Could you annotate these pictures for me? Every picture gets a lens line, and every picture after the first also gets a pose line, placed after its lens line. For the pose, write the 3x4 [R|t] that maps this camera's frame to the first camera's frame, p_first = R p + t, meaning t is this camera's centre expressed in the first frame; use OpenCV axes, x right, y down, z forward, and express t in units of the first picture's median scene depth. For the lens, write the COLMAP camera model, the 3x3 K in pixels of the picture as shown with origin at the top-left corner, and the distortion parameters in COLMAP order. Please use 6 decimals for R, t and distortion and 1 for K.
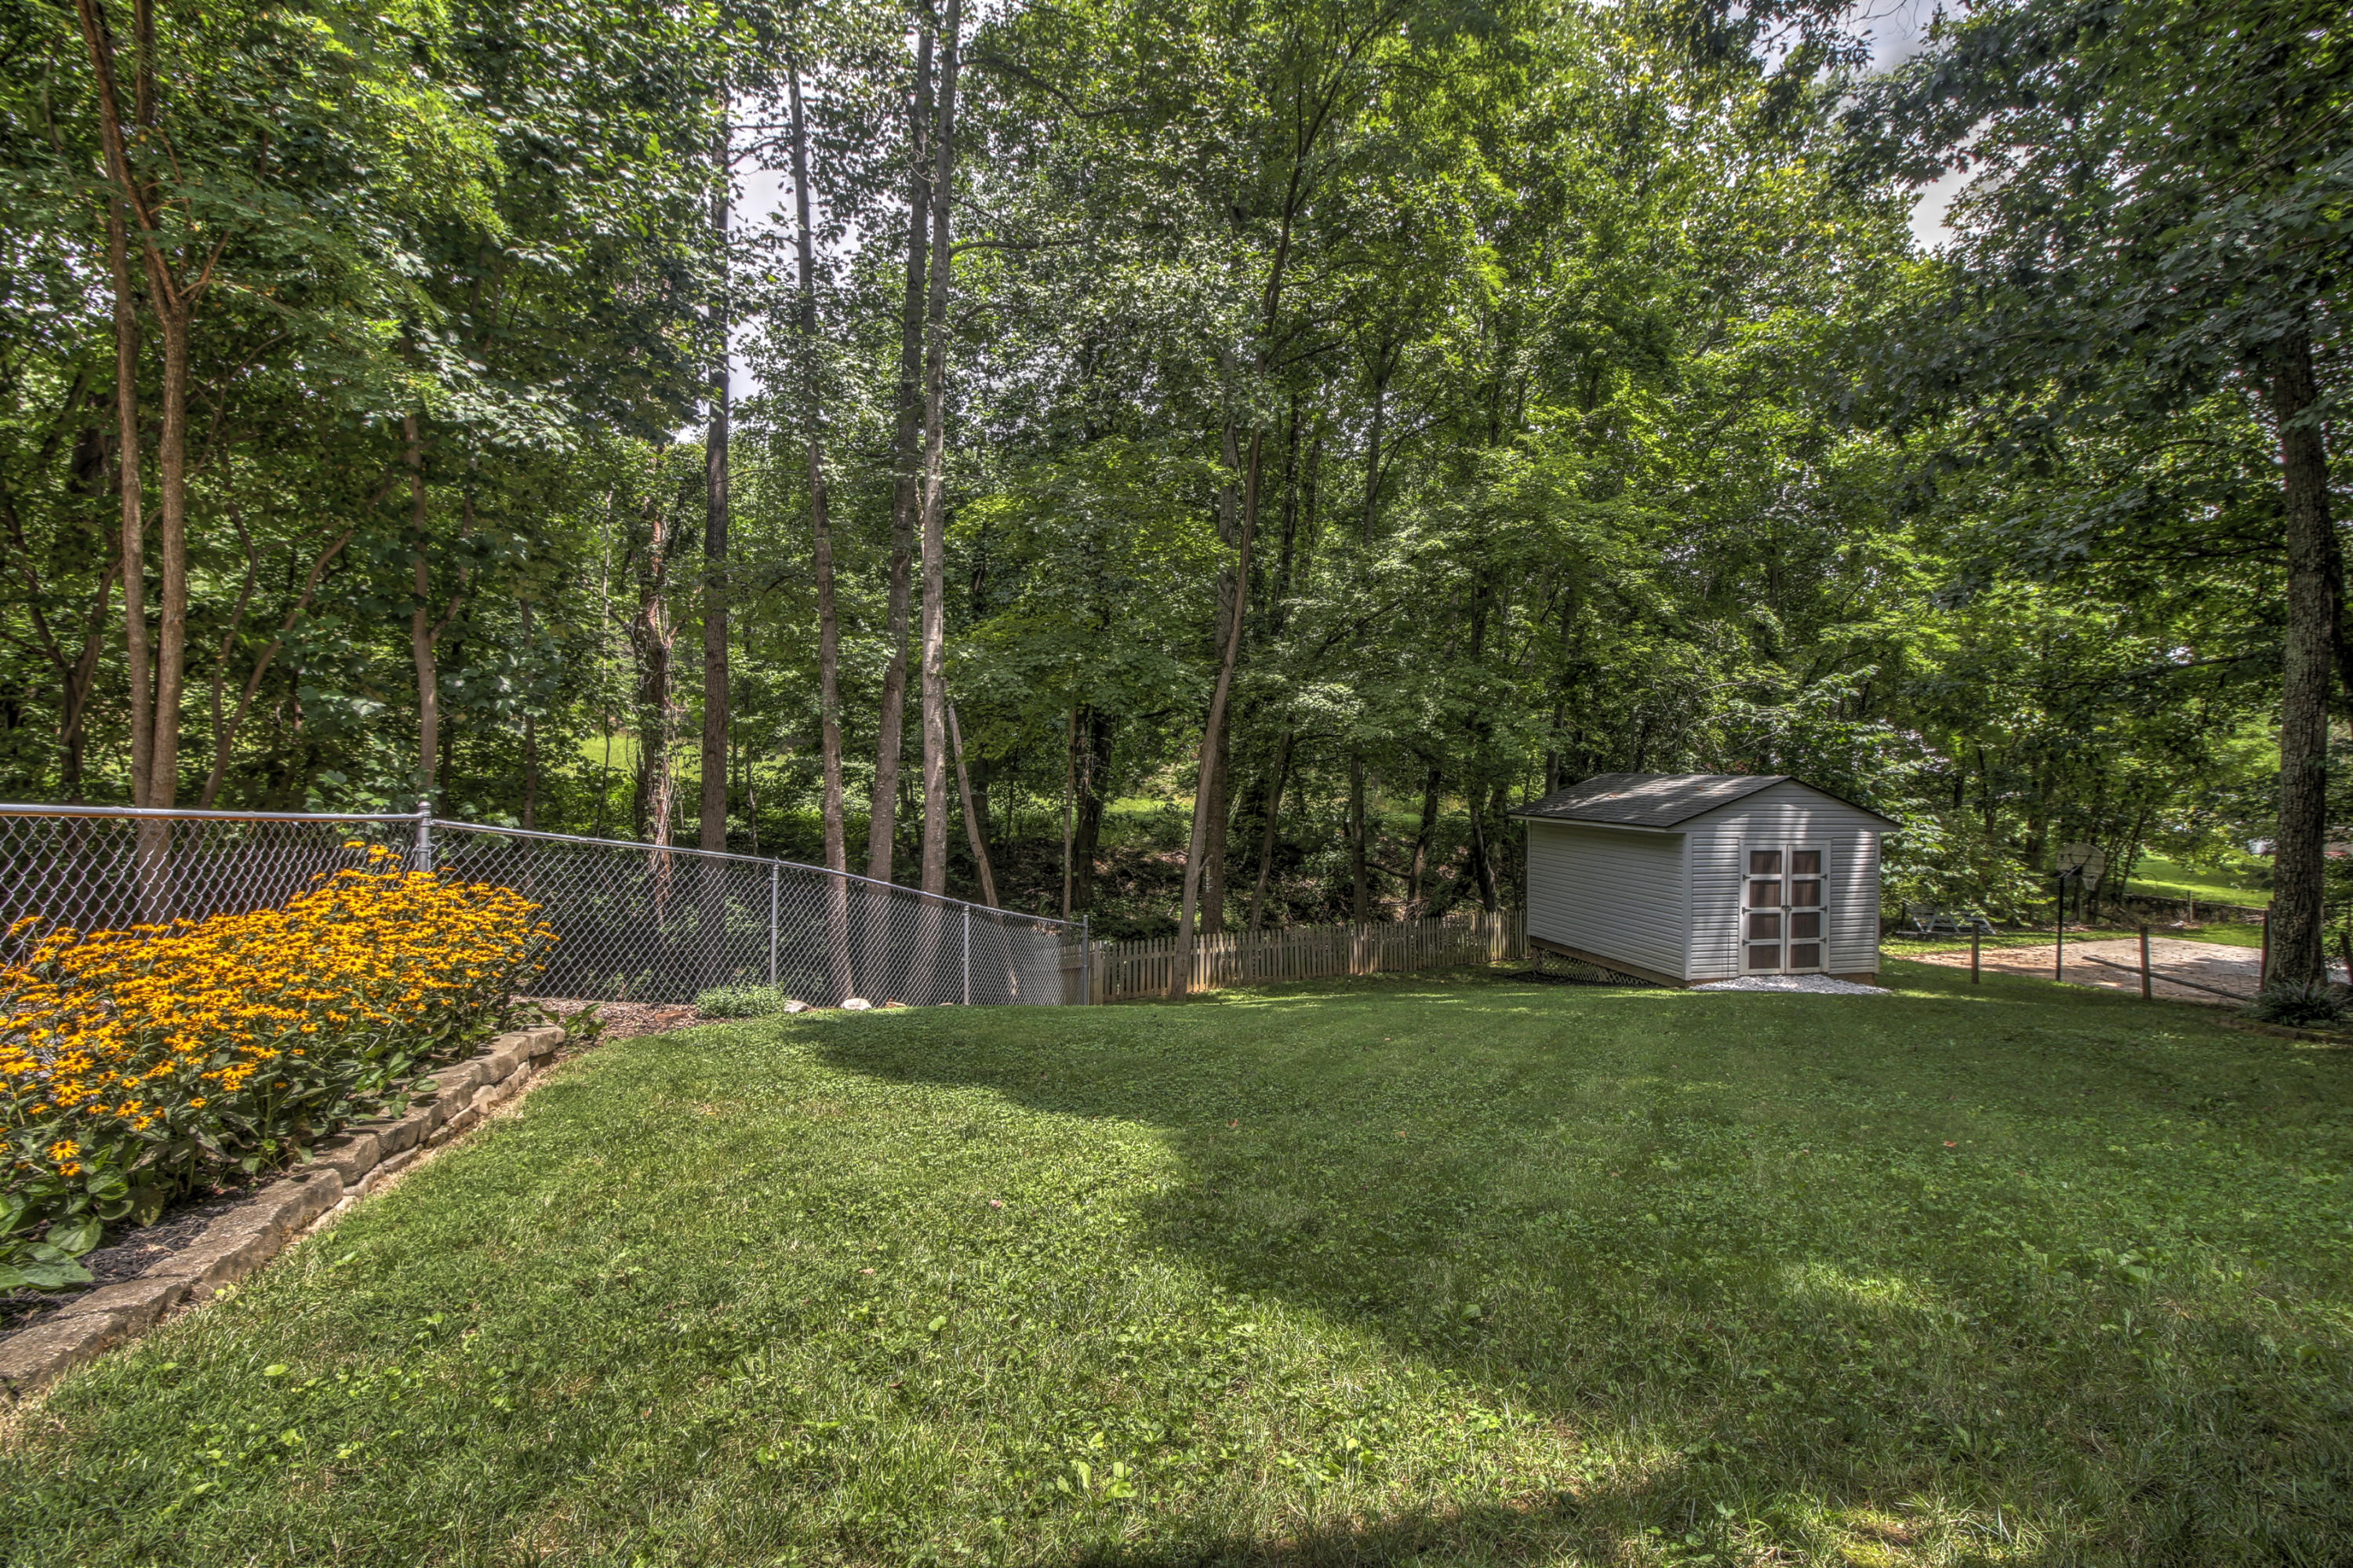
lens RADIAL K [[1084.9, 0, 1175.8], [0, 1084.9, 764.5], [0, 0, 1]] dist [0.003143, -0.014460]
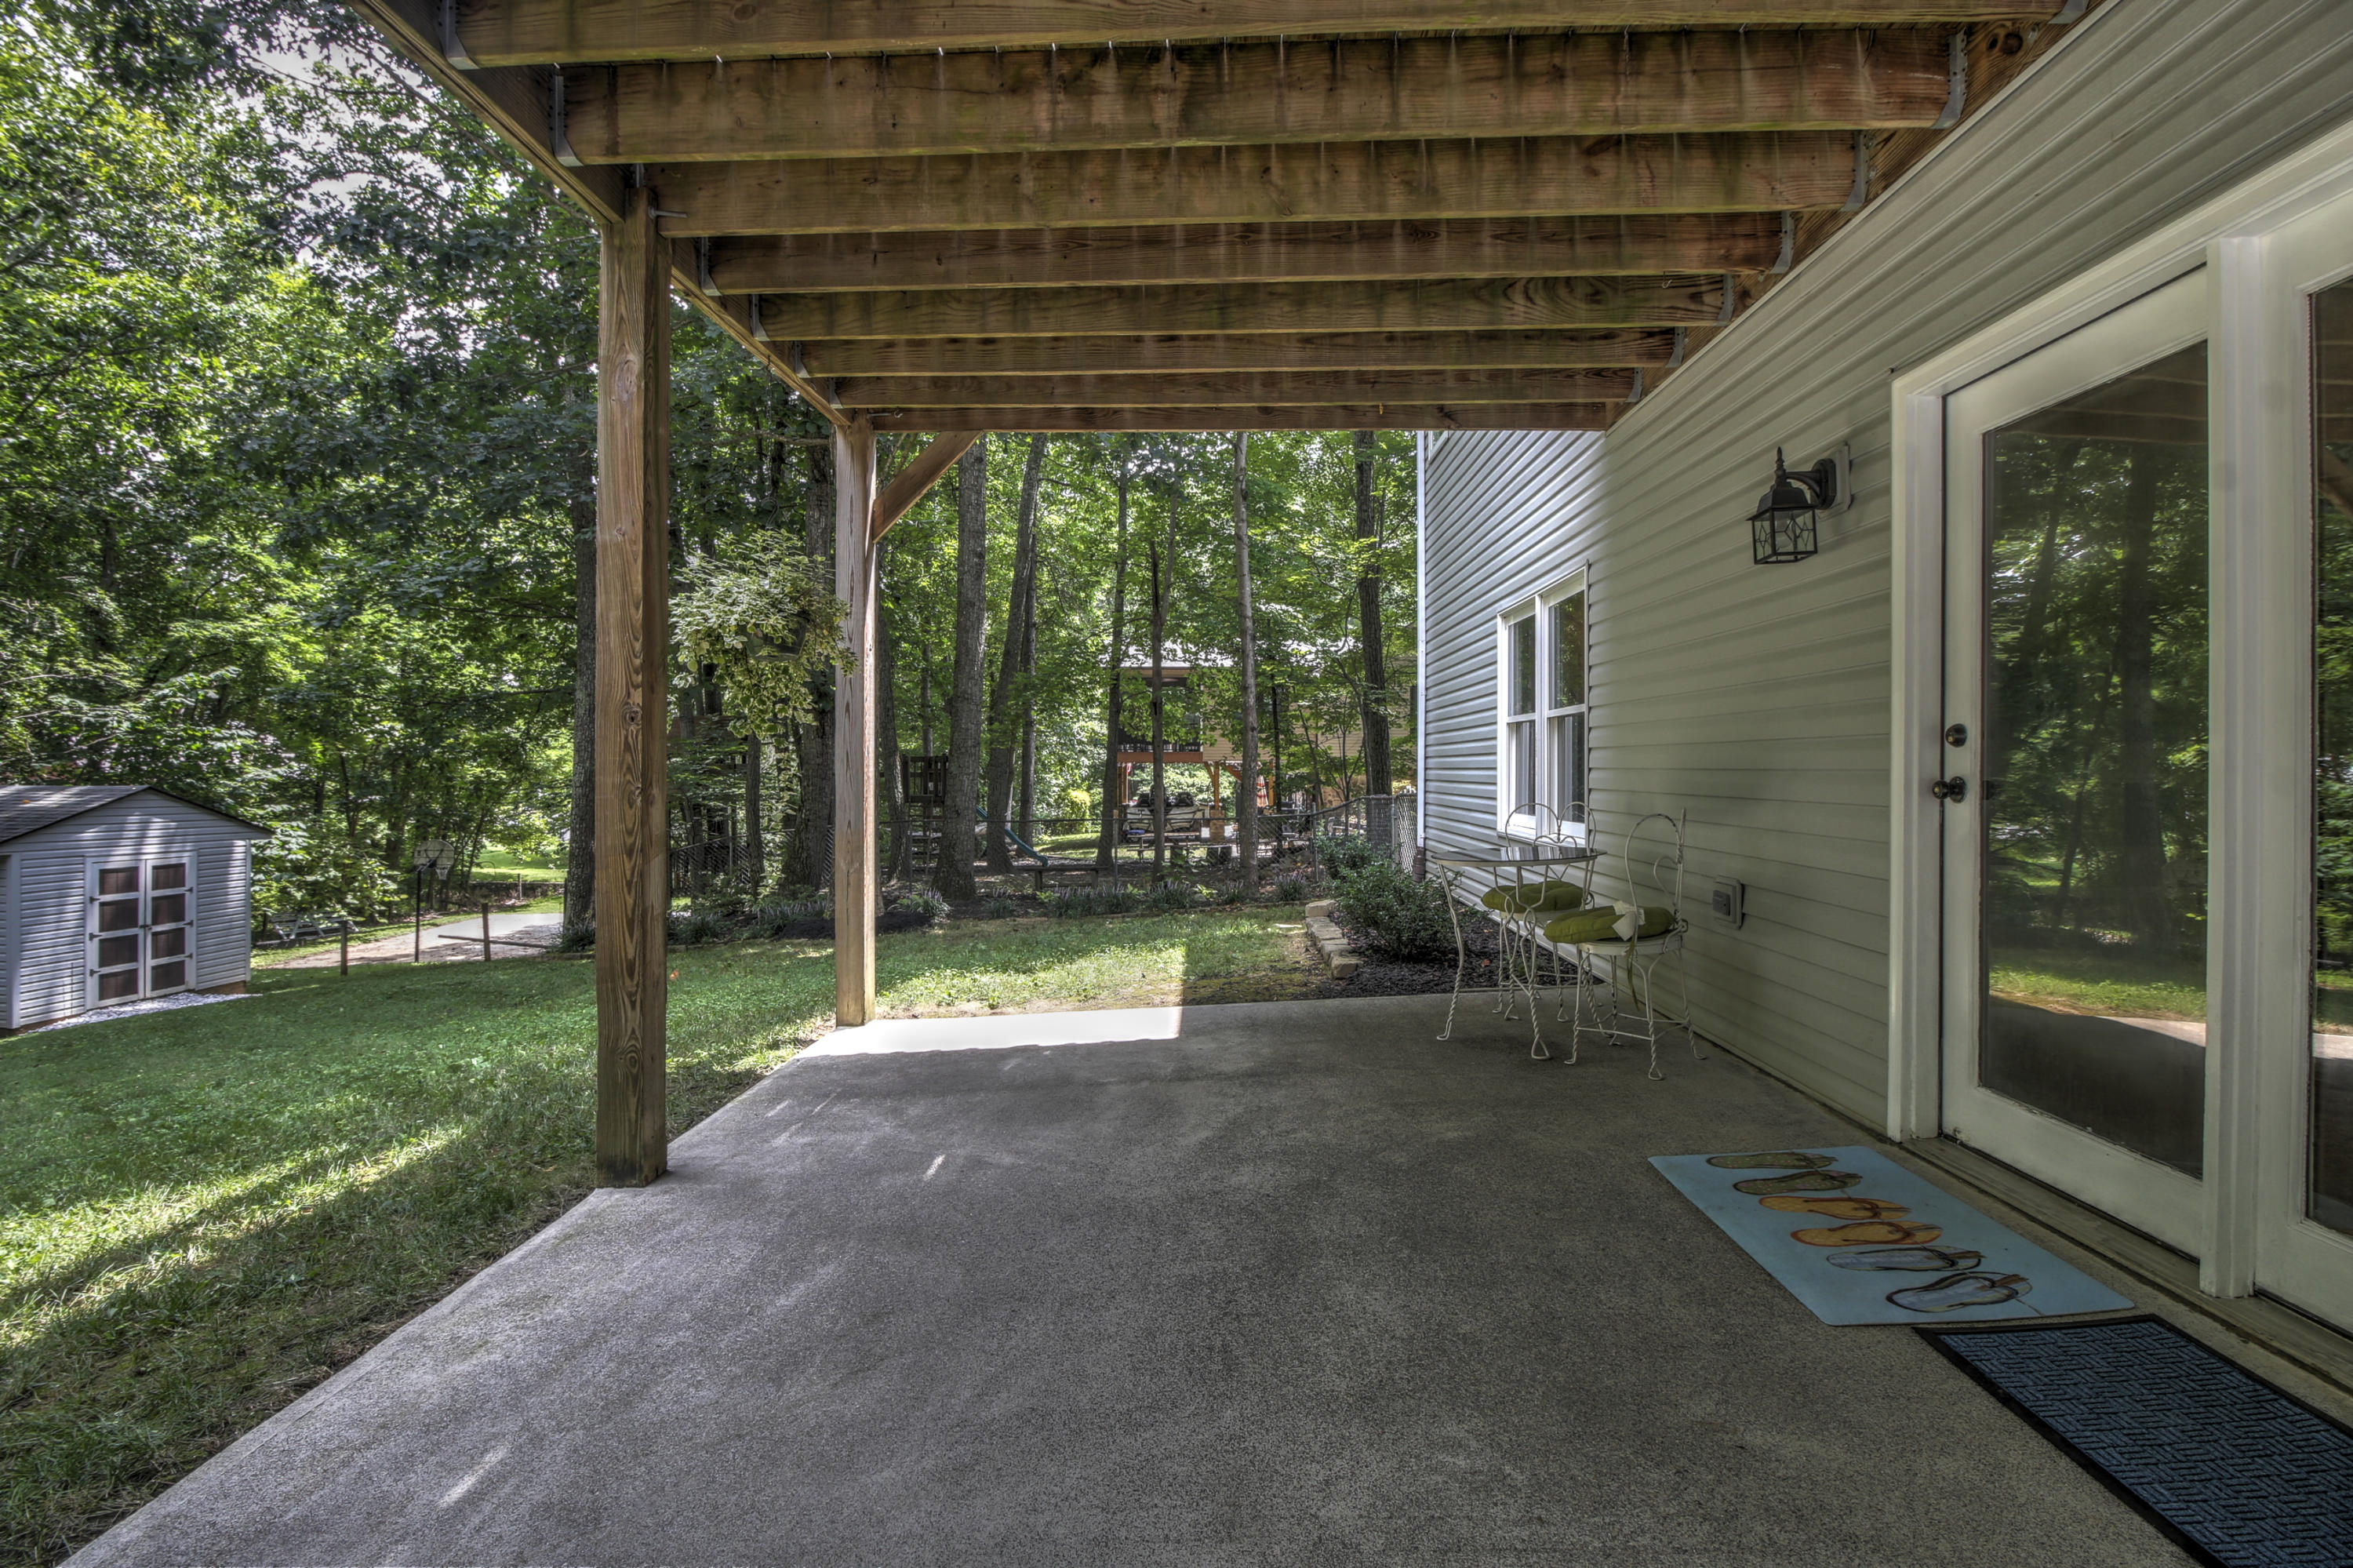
lens RADIAL K [[1084.7, 0, 1185.1], [0, 1084.7, 777.2], [0, 0, 1]] dist [0.002028, -0.015264]
pose [[0.261695, -0.007387, 0.965122, -0.071520], [-0.001471, 0.999966, 0.008053, -0.004685], [-0.965149, -0.003527, 0.261676, -0.081492]]
